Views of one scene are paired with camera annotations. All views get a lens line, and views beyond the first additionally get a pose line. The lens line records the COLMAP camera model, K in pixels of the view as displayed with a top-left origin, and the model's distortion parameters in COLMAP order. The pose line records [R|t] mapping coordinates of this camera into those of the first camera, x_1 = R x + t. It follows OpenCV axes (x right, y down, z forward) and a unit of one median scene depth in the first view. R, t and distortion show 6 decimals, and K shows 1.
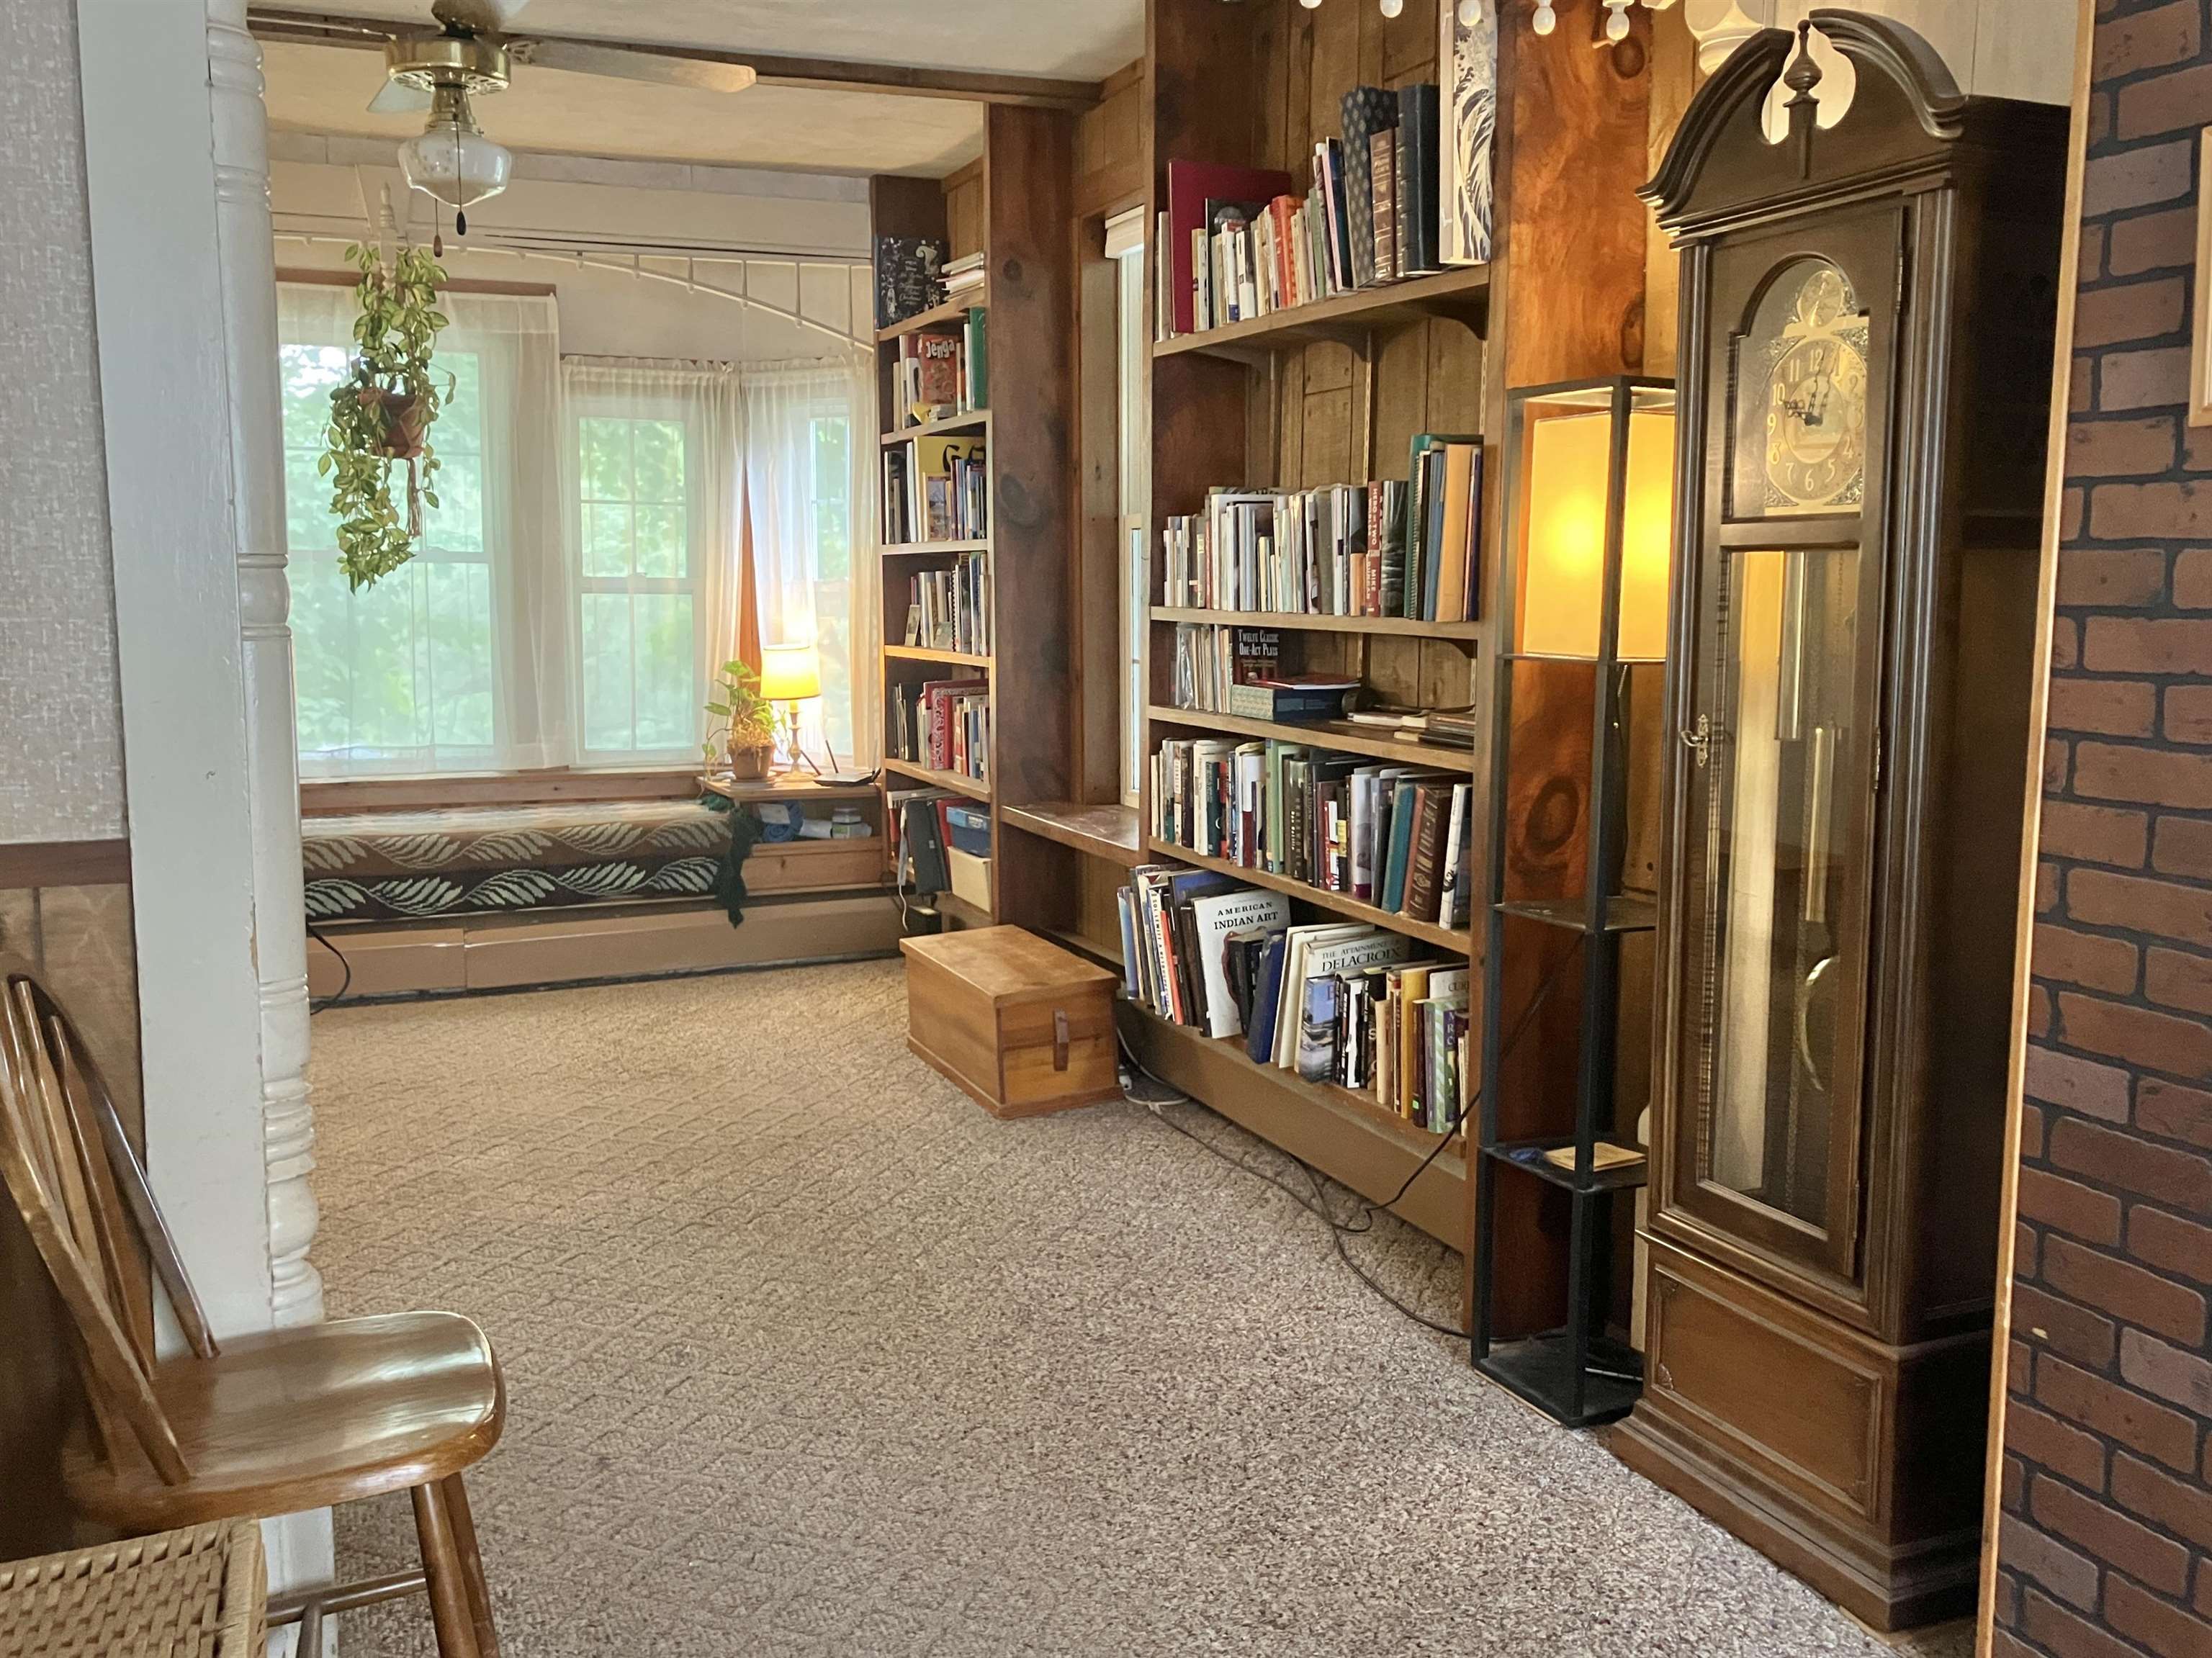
lens RADIAL K [[1883.7, 0, 1090.9], [0, 1883.7, 840.1], [0, 0, 1]] dist [0.010513, 0.020560]
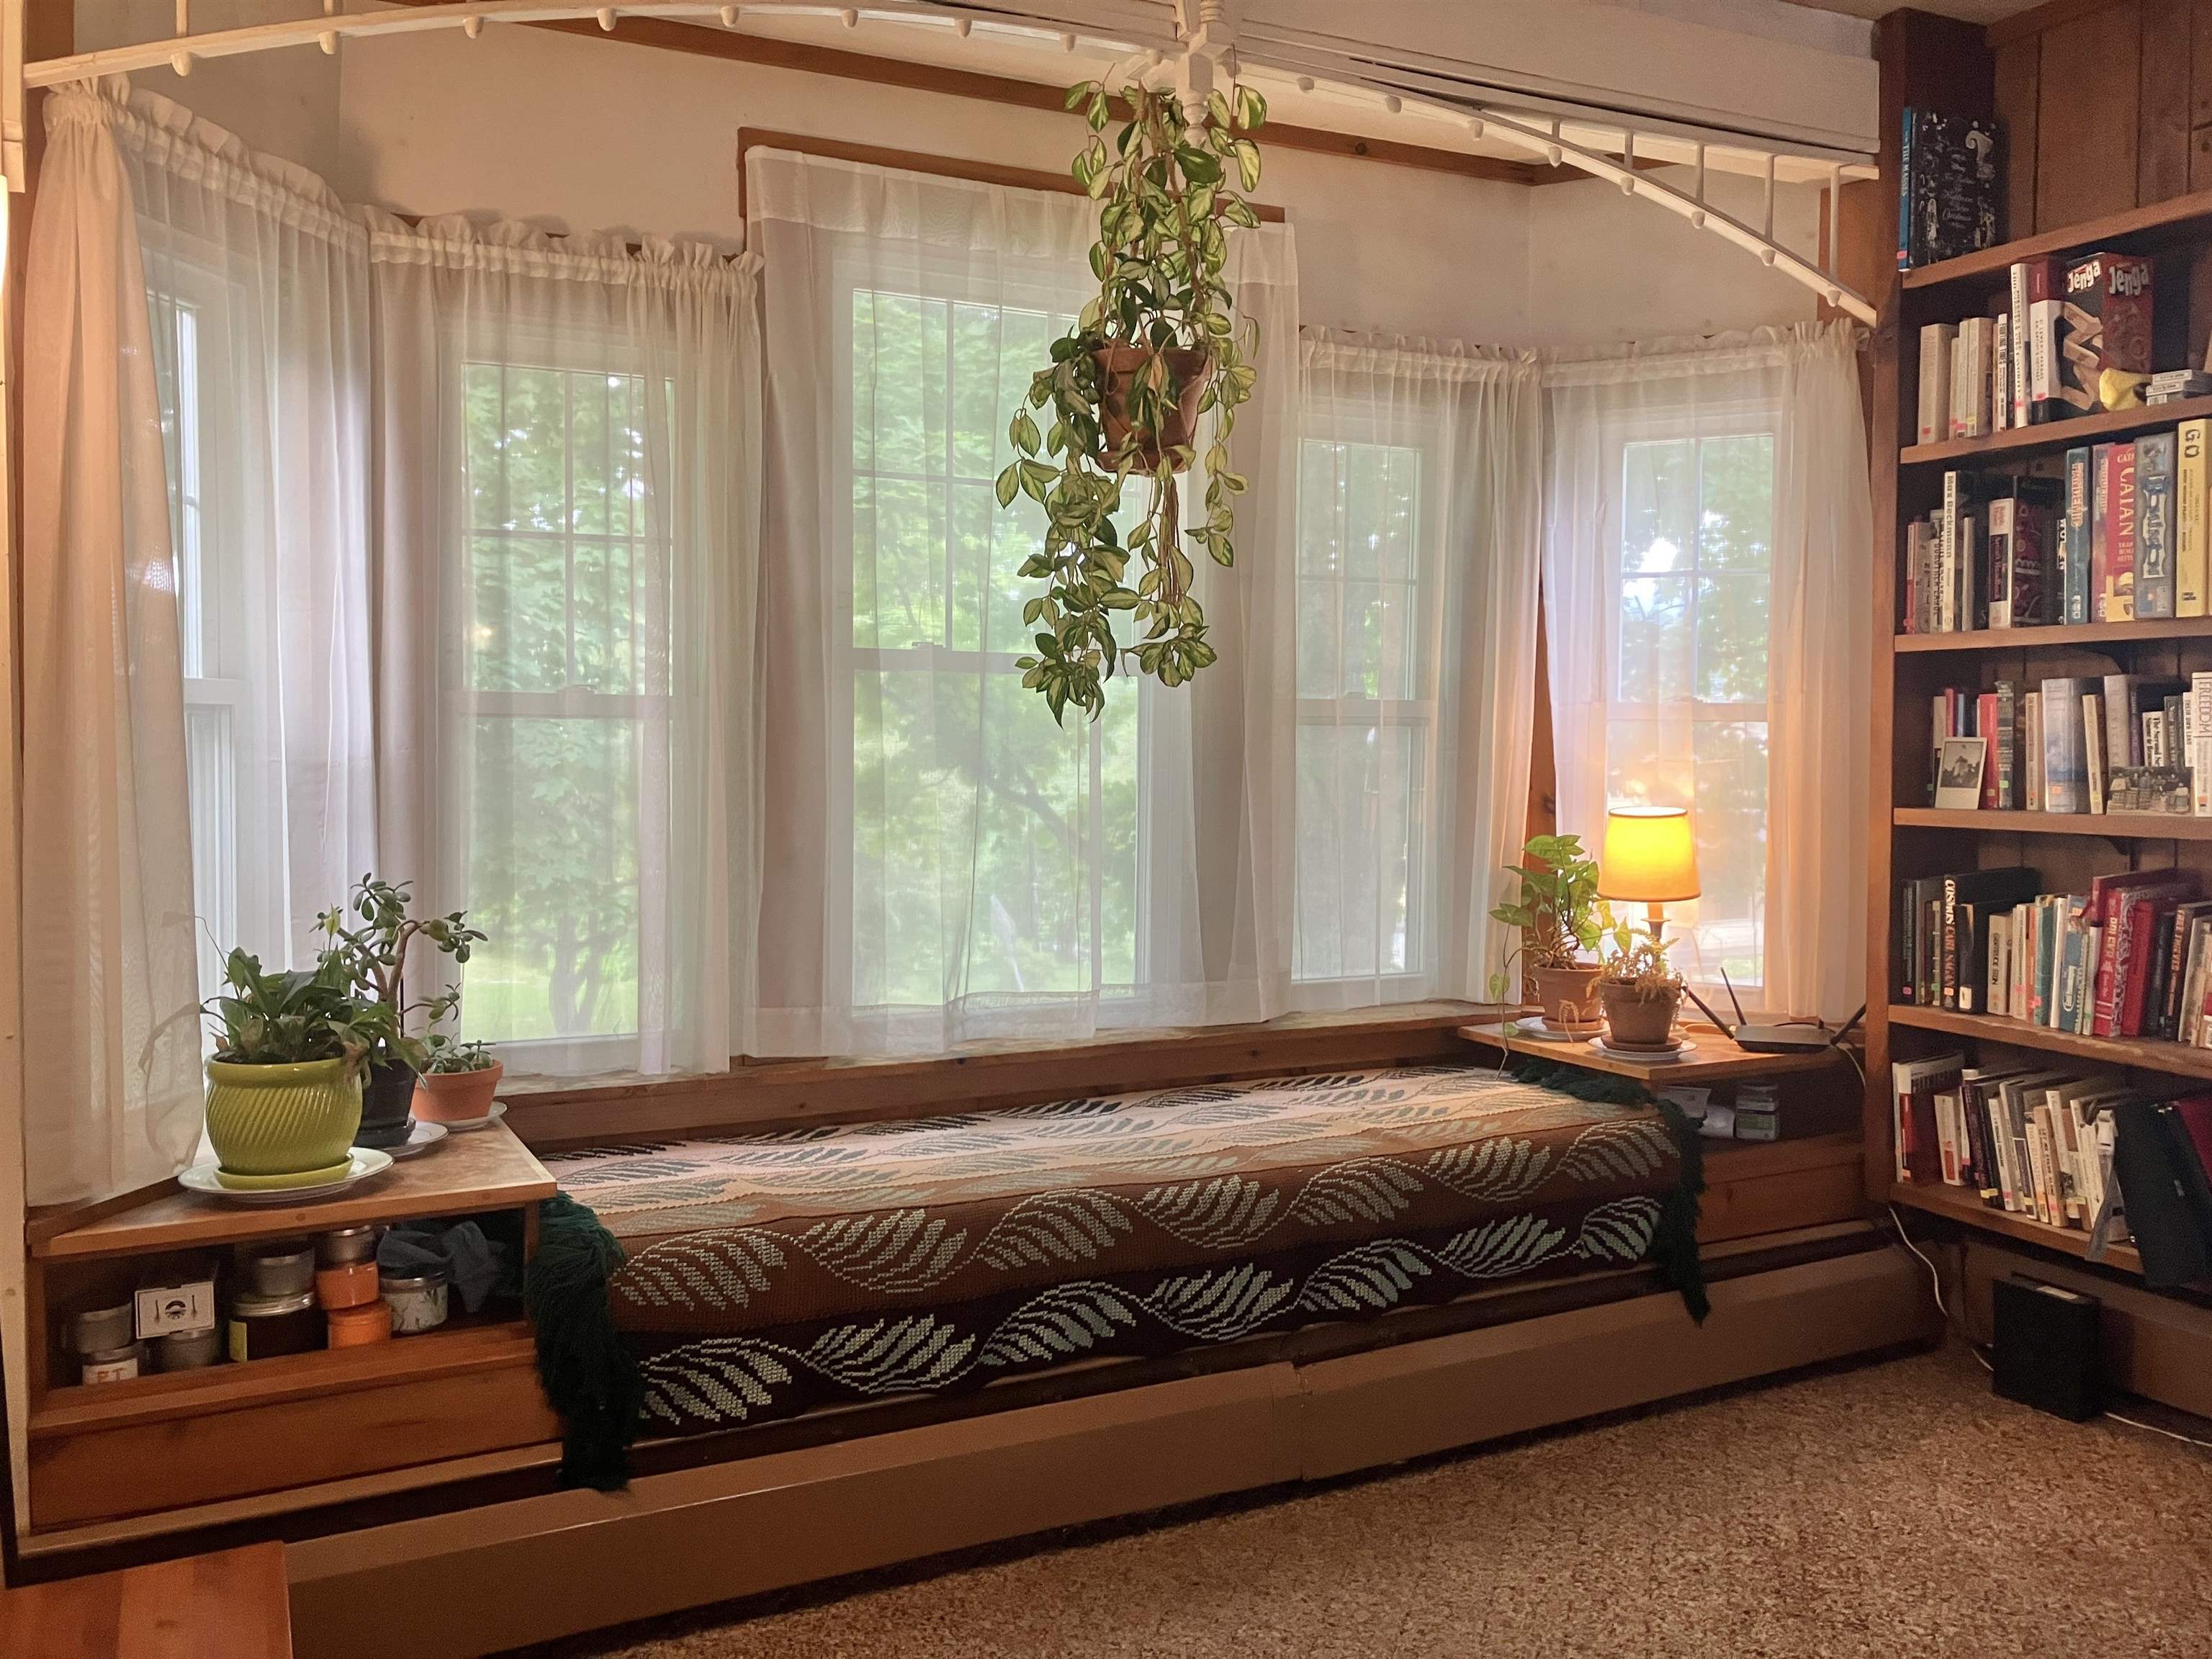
lens RADIAL K [[1883.9, 0, 1124.4], [0, 1883.9, 815.1], [0, 0, 1]] dist [0.010513, 0.020560]
pose [[0.997506, -0.008393, 0.070077, -0.394338], [0.015349, 0.994937, -0.099324, -0.049030], [-0.068889, 0.100152, 0.992584, 0.454740]]
